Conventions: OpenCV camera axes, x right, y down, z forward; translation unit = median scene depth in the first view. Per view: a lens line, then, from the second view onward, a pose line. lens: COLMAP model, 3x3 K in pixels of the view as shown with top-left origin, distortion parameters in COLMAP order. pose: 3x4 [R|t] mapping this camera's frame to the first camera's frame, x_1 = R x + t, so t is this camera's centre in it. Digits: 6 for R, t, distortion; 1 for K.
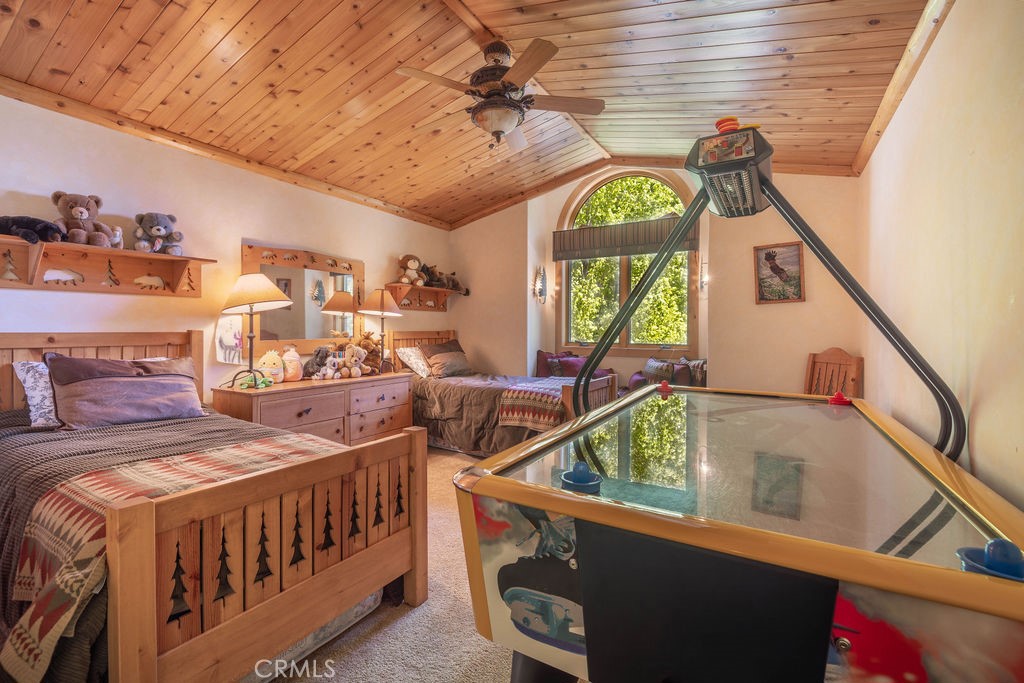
lens RADIAL K [[436.9, 0, 511.2], [0, 436.9, 337.4], [0, 0, 1]] dist [0.000451, -0.000033]
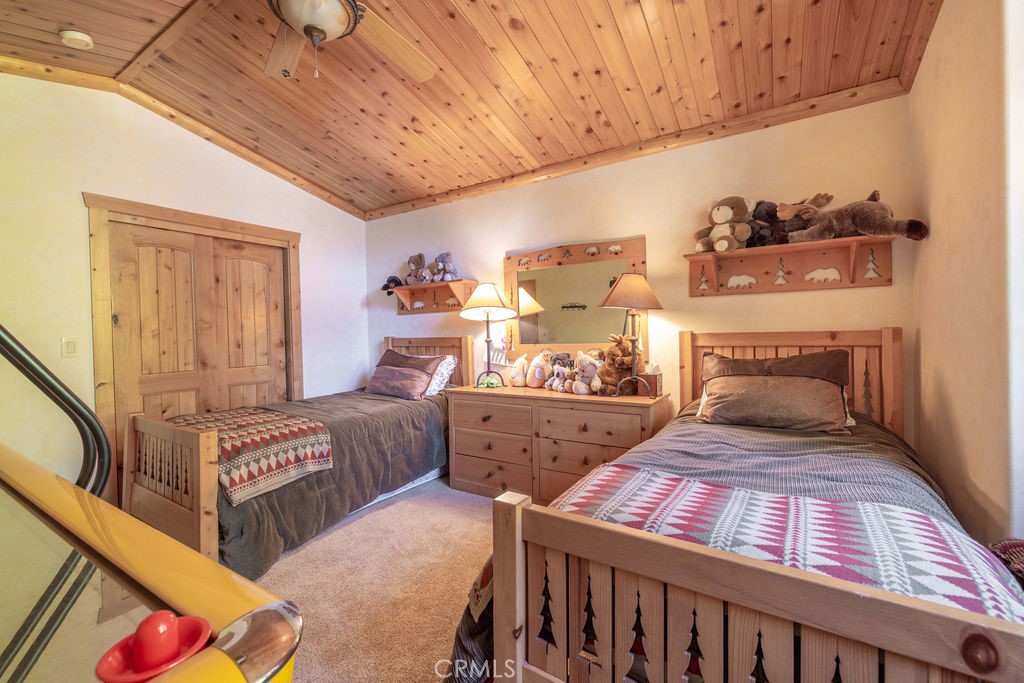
lens RADIAL K [[436.9, 0, 511.3], [0, 436.9, 340.2], [0, 0, 1]] dist [0.000451, -0.000033]
pose [[-0.040130, 0.010725, -0.999137, 0.456613], [-0.000647, 0.999942, 0.010759, -0.013946], [0.999194, 0.001078, -0.040120, 0.976100]]
